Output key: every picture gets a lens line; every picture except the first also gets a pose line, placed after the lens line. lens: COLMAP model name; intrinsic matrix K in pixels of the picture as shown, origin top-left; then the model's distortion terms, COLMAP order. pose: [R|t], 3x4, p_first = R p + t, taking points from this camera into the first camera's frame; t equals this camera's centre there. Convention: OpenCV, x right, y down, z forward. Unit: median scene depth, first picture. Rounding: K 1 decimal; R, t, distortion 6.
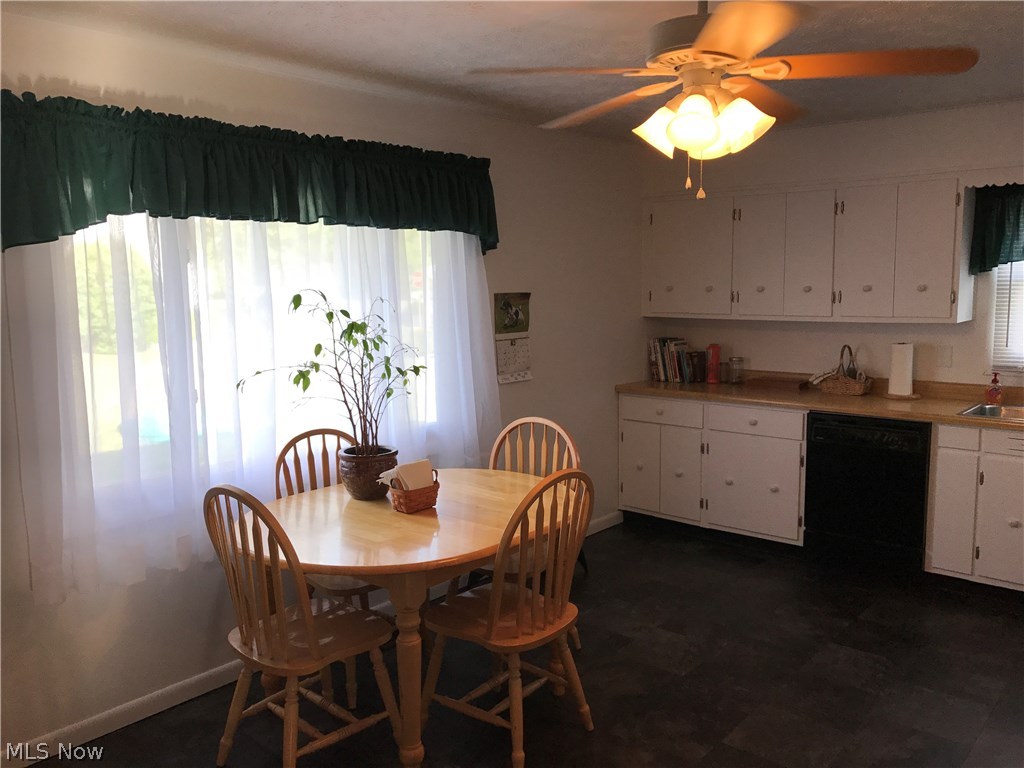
lens RADIAL K [[834.6, 0, 512.7], [0, 834.6, 383.9], [0, 0, 1]] dist [0.037792, -0.029667]
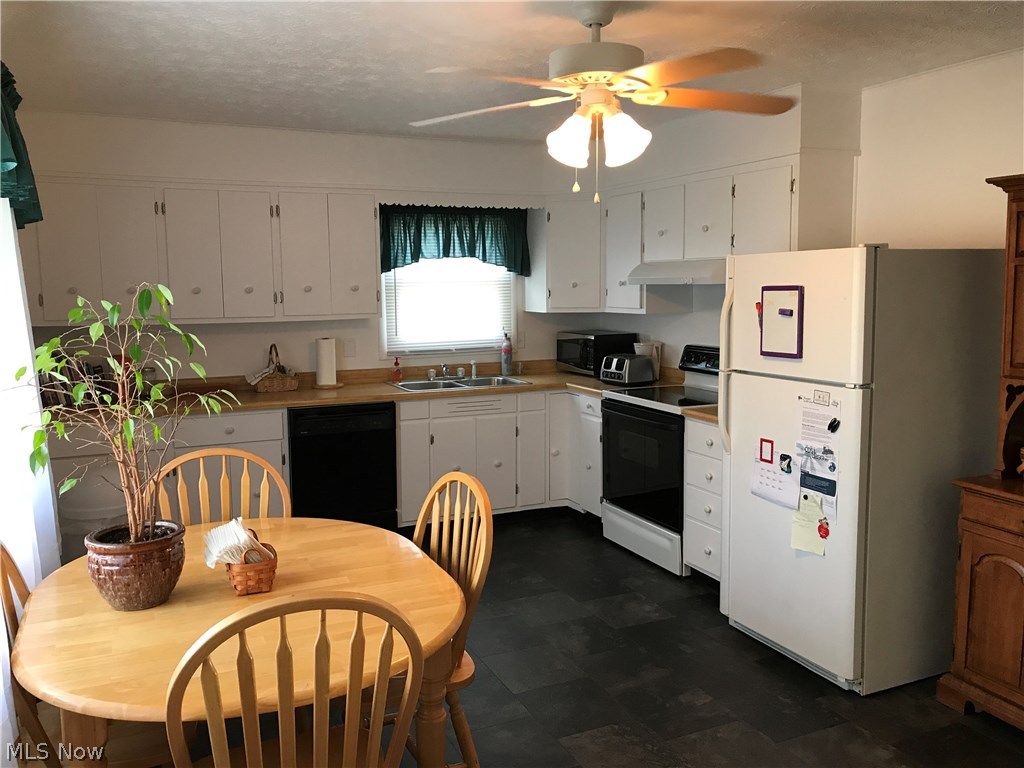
lens RADIAL K [[834.6, 0, 511.4], [0, 834.6, 385.3], [0, 0, 1]] dist [0.037792, -0.029667]
pose [[0.426926, -0.108422, 0.897763, -0.458073], [0.117512, 0.991020, 0.063802, -0.030521], [-0.896619, 0.078259, 0.435833, 0.319344]]
